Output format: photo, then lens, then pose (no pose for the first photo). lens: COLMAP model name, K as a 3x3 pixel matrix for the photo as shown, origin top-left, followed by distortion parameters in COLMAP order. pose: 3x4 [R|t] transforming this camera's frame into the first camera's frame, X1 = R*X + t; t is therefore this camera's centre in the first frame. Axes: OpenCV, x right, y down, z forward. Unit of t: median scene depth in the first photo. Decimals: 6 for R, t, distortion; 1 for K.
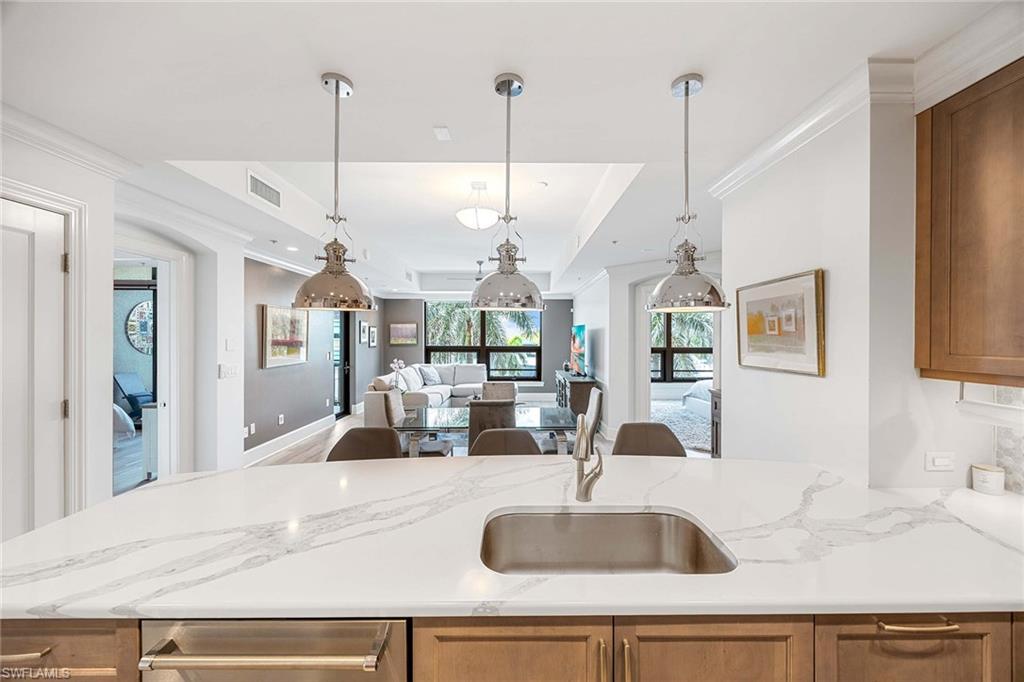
lens RADIAL K [[389.3, 0, 515.9], [0, 389.3, 338.4], [0, 0, 1]] dist [-0.003487, -0.000335]
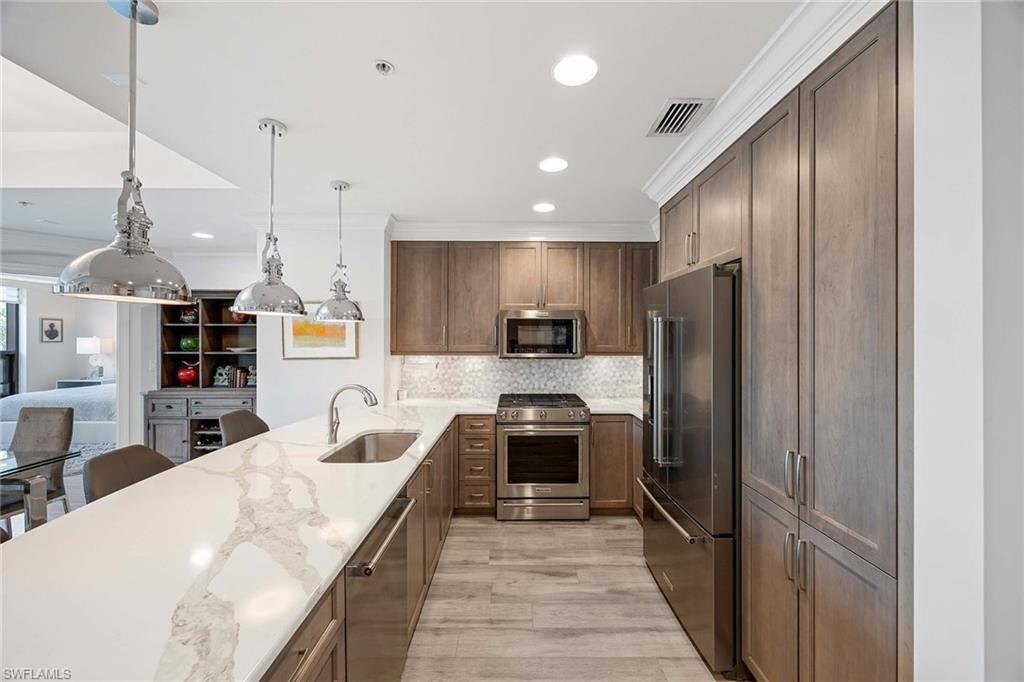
lens RADIAL K [[389.3, 0, 515.9], [0, 389.3, 338.4], [0, 0, 1]] dist [-0.003487, -0.000335]
pose [[0.004939, -0.000349, 0.999988, -1.341009], [-0.000429, 1.000000, 0.000351, -0.000347], [-0.999988, -0.000430, 0.004939, 0.266446]]
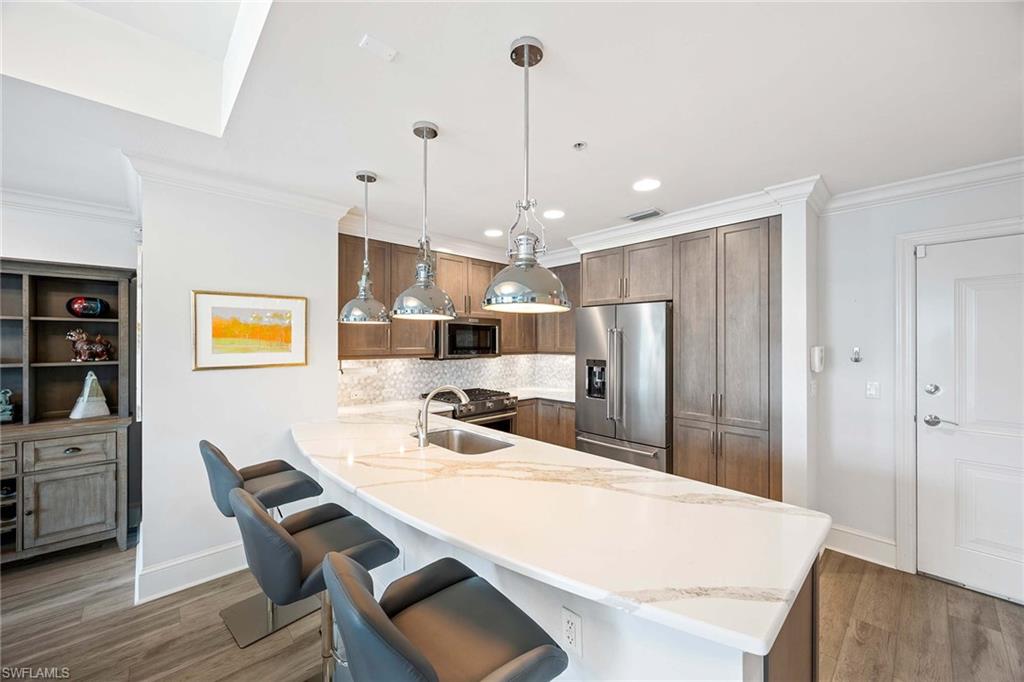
lens RADIAL K [[389.3, 0, 515.9], [0, 389.3, 338.4], [0, 0, 1]] dist [-0.003487, -0.000335]
pose [[-0.681489, 0.003739, 0.731819, -1.194299], [-0.002488, 0.999969, -0.007426, -0.001389], [-0.731824, -0.006881, -0.681459, 1.772556]]
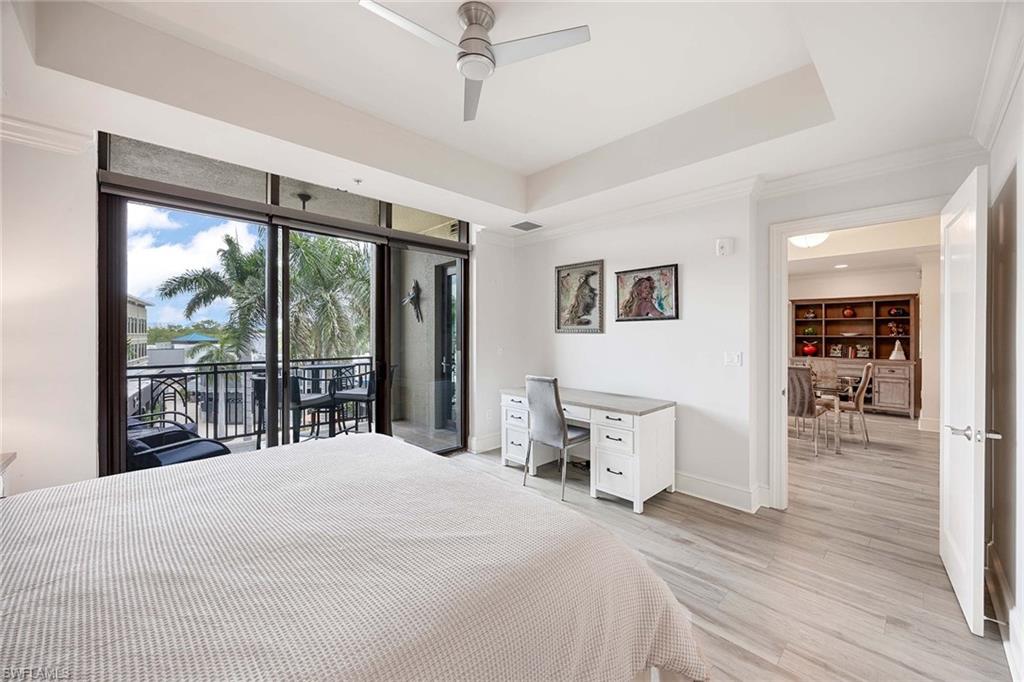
lens RADIAL K [[389.3, 0, 515.9], [0, 389.3, 338.4], [0, 0, 1]] dist [-0.003487, -0.000335]
pose [[0.722583, -0.008985, 0.691226, -4.659834], [0.001751, 0.999936, 0.011168, 0.079238], [-0.691282, -0.006860, 0.722552, 1.818703]]
